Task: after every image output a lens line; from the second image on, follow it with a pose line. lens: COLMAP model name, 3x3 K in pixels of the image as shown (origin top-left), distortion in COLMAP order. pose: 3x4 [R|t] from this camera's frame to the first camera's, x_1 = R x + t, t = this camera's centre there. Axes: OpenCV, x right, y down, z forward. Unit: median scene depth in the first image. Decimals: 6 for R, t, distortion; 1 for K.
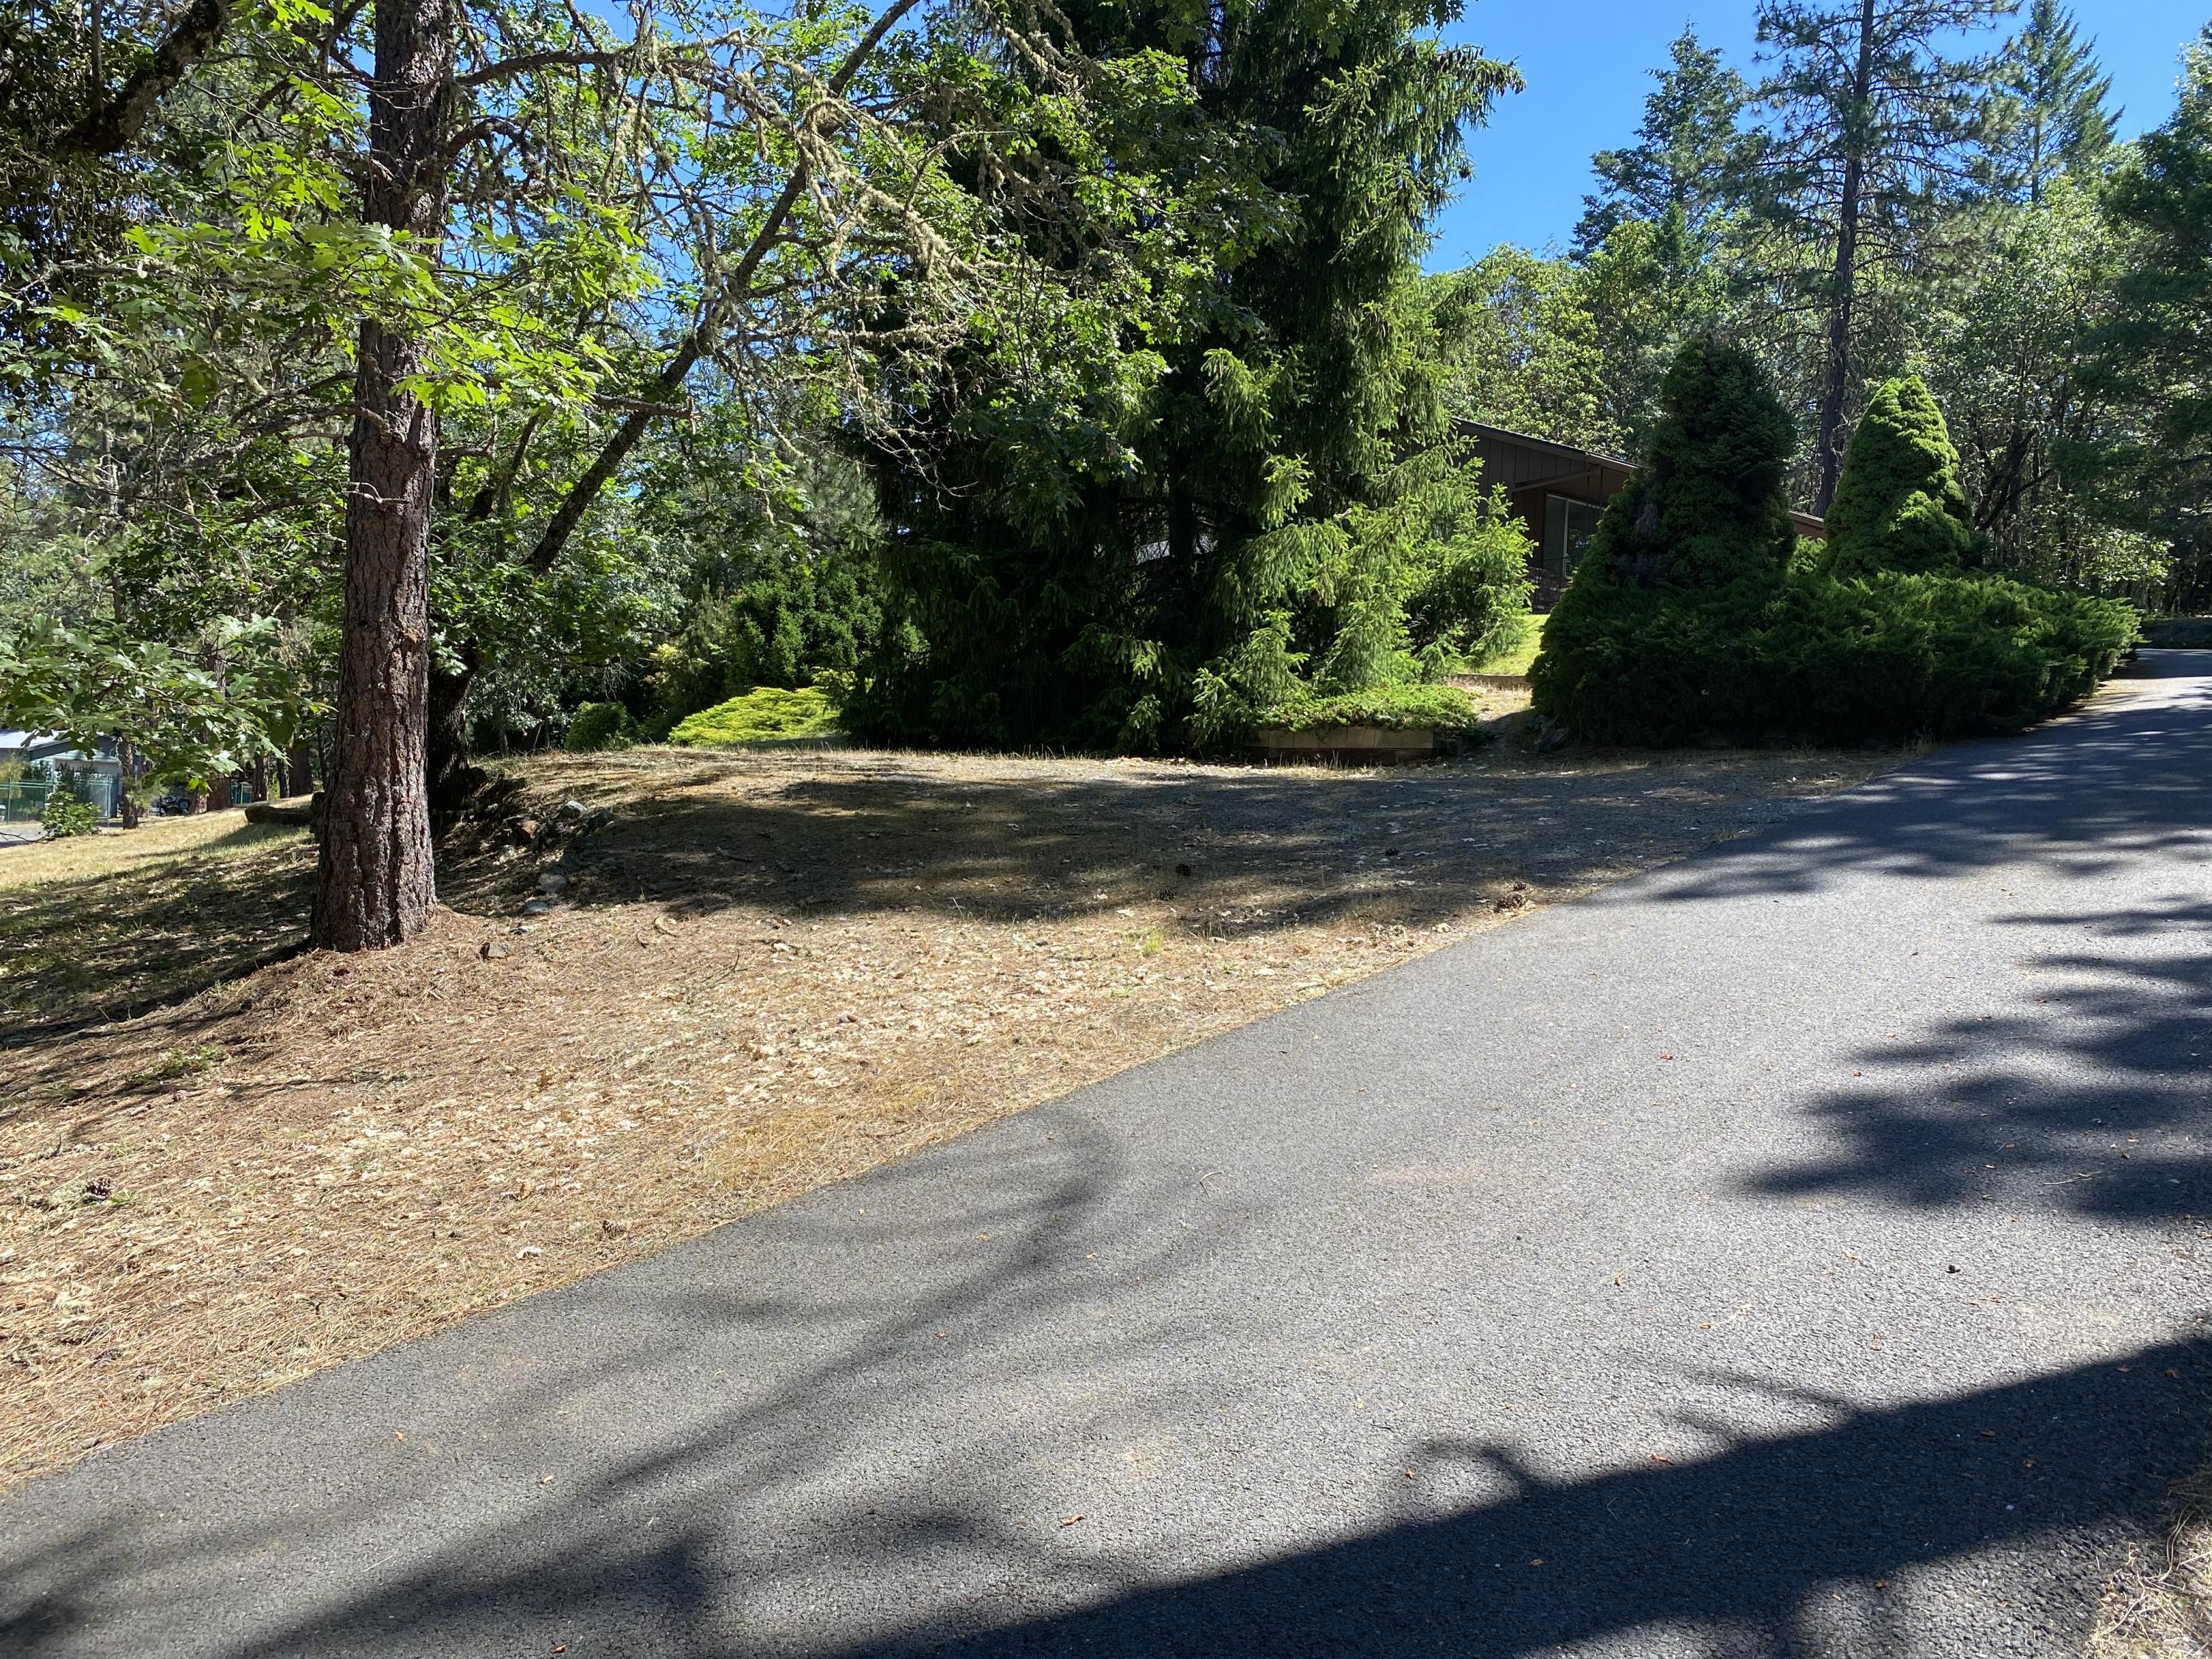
lens RADIAL K [[1697.5, 0, 1106.0], [0, 1697.5, 829.5], [0, 0, 1]] dist [-0.054644, 0.061069]
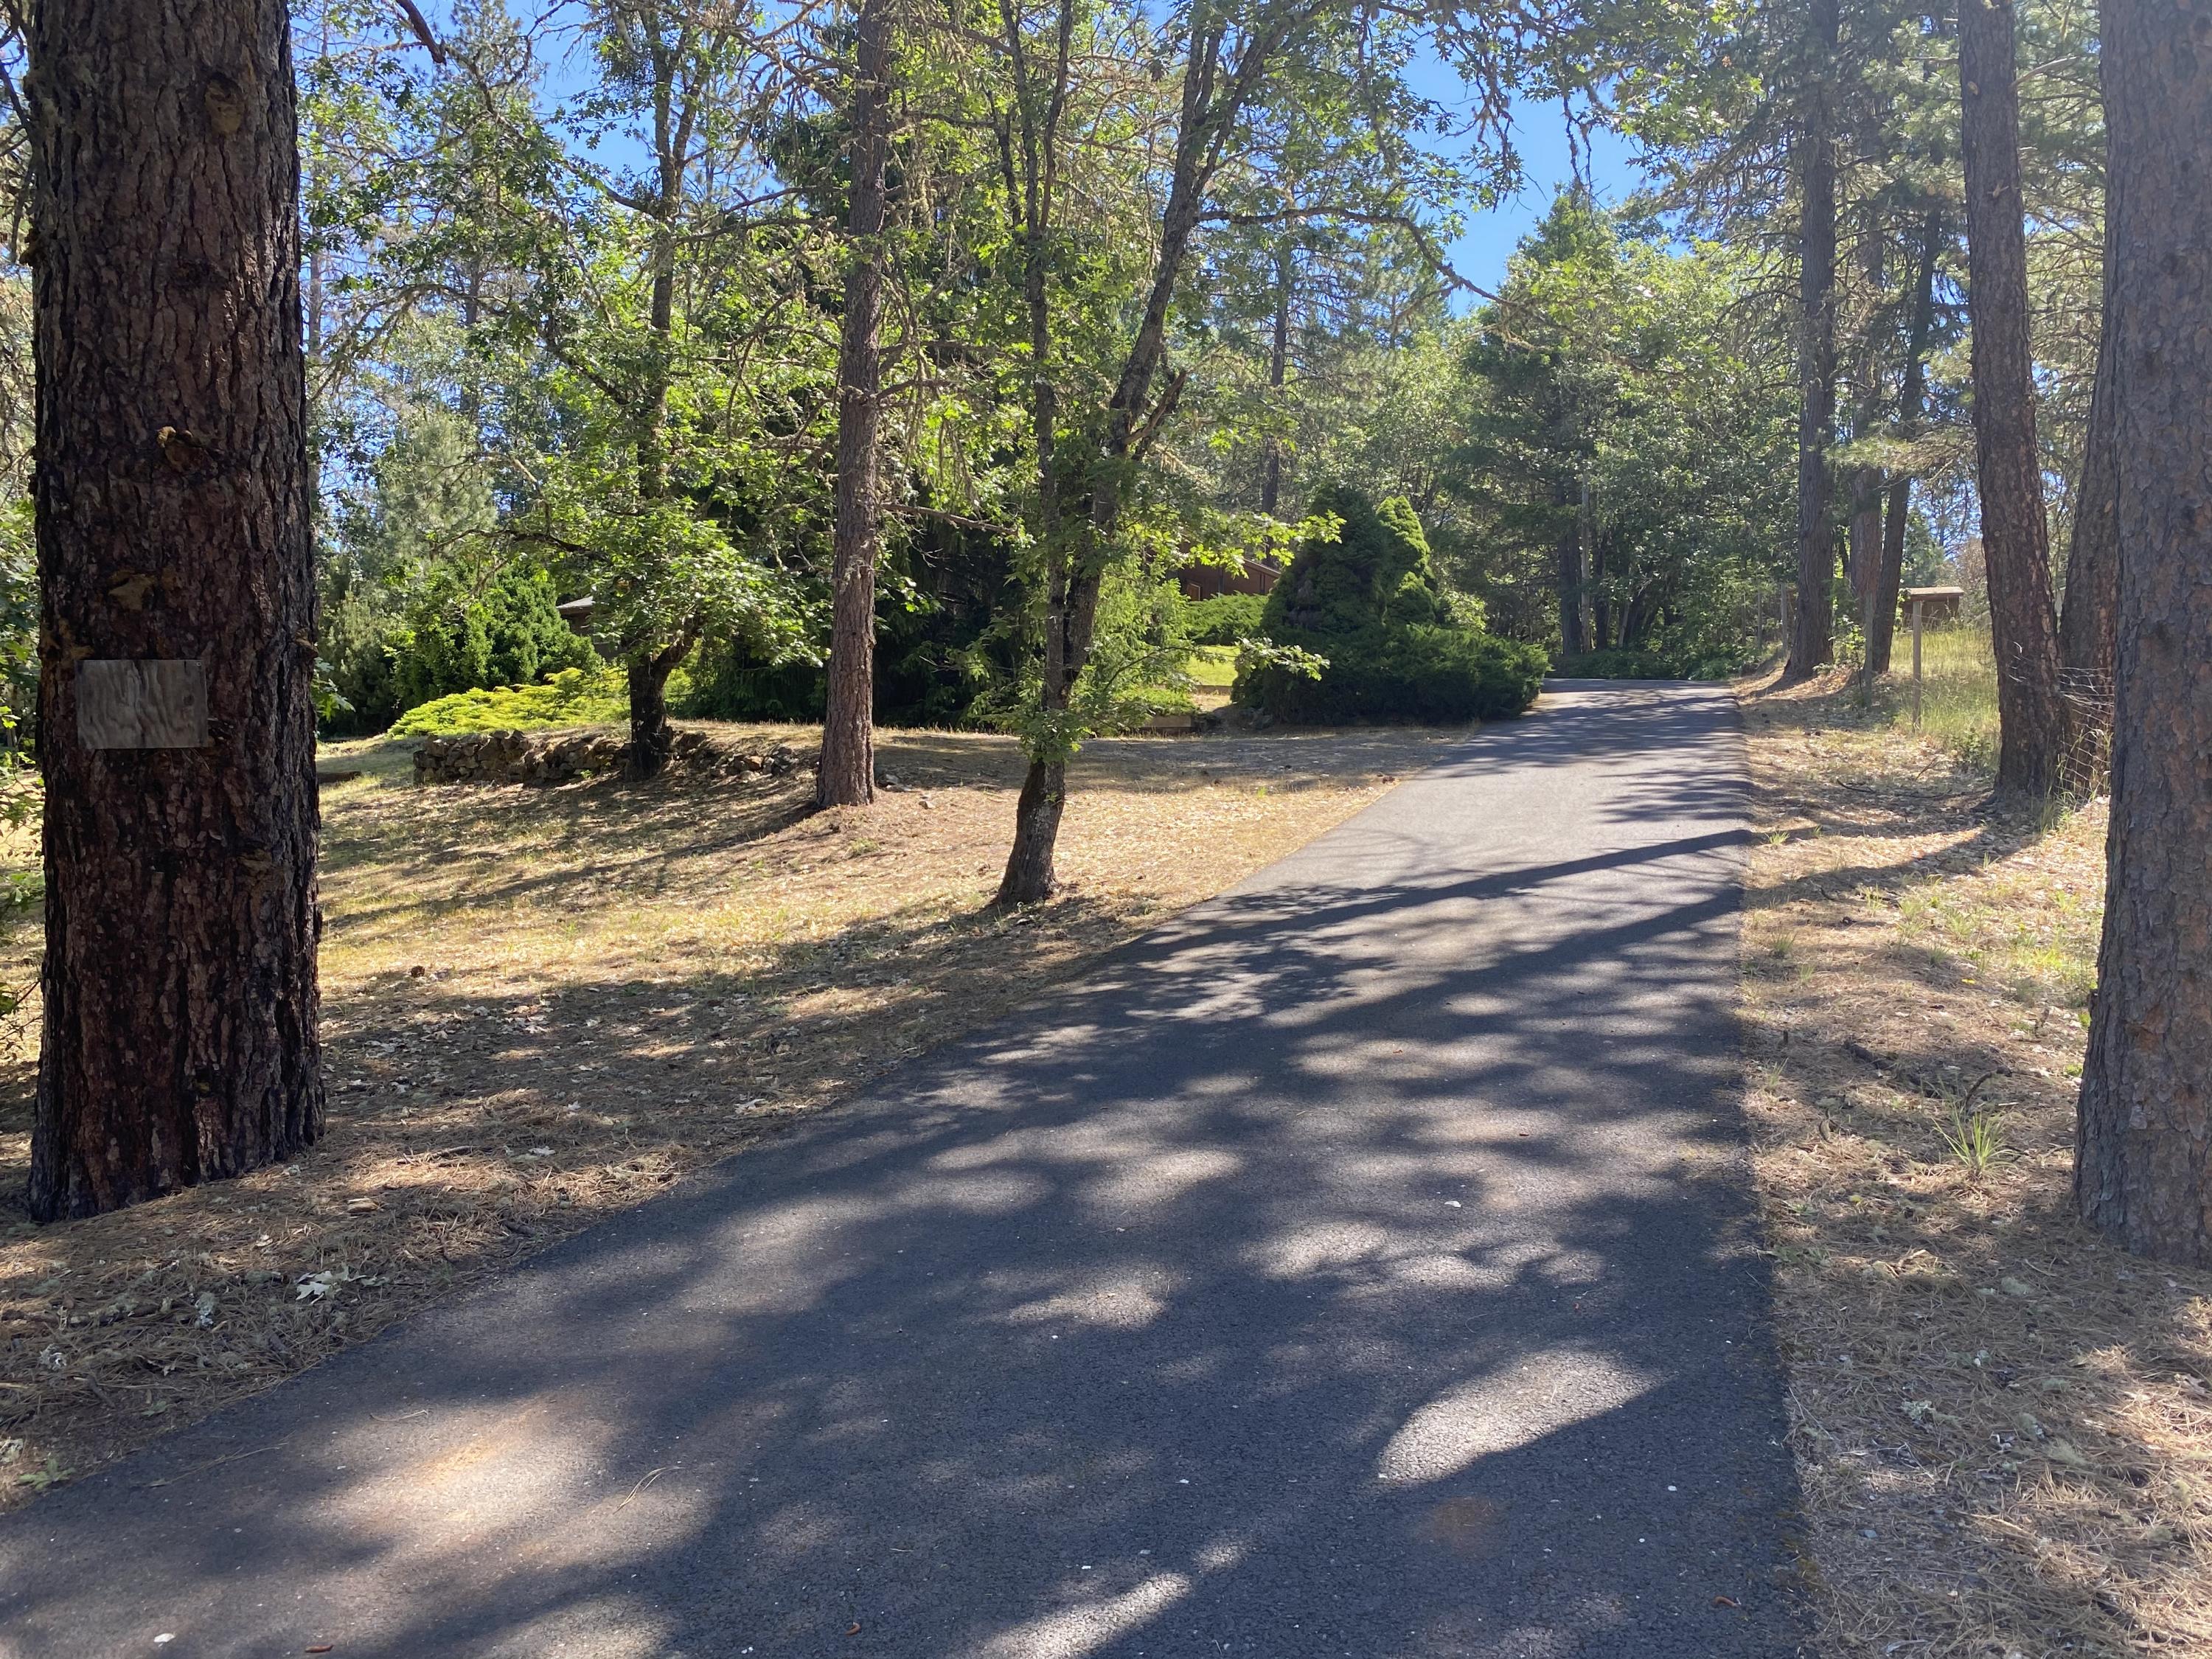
lens RADIAL K [[1641.9, 0, 1106.0], [0, 1641.9, 829.5], [0, 0, 1]] dist [0.063974, -0.103900]
pose [[0.933137, -0.010535, 0.359367, -0.320911], [0.014101, 0.999874, -0.007303, 0.043895], [-0.359245, 0.011882, 0.933168, -0.314244]]
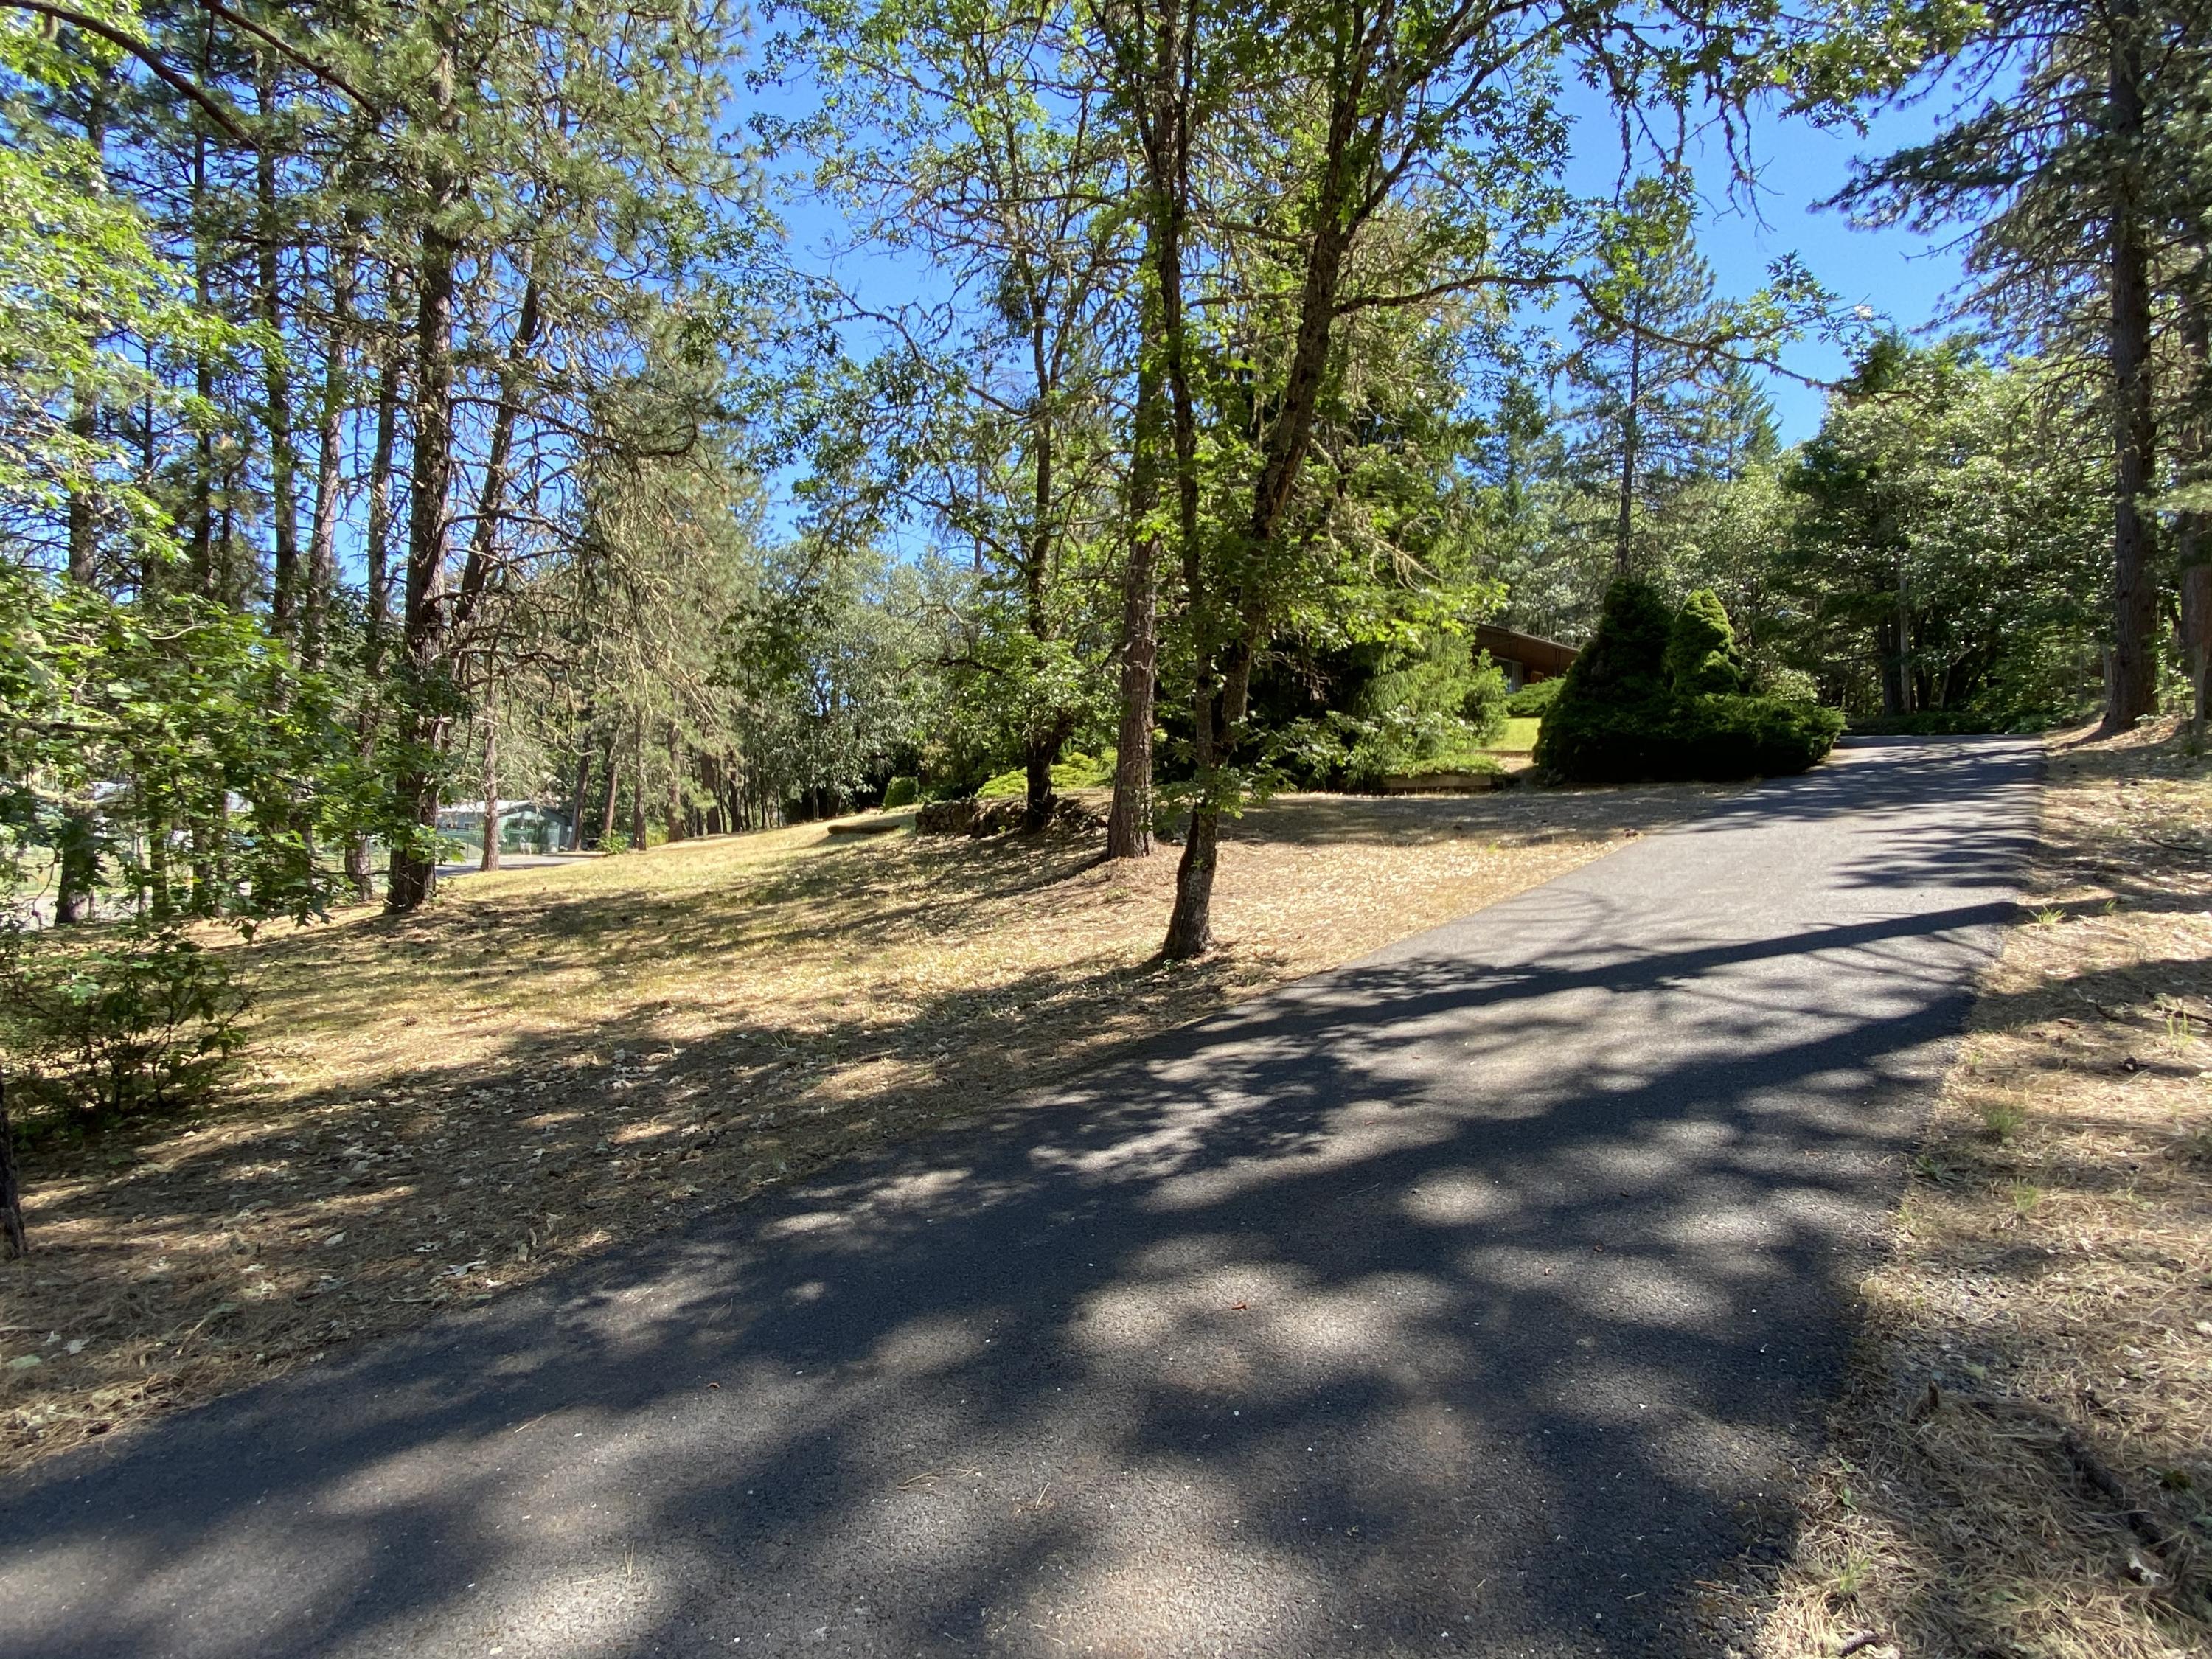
lens RADIAL K [[1078.1, 0, 1103.4], [0, 1078.1, 827.1], [0, 0, 1]] dist [0.000554, -0.008911]
pose [[0.999971, -0.004588, -0.006147, -0.181890], [0.004384, 0.999451, -0.032834, 0.029640], [0.006294, 0.032806, 0.999442, -0.187898]]
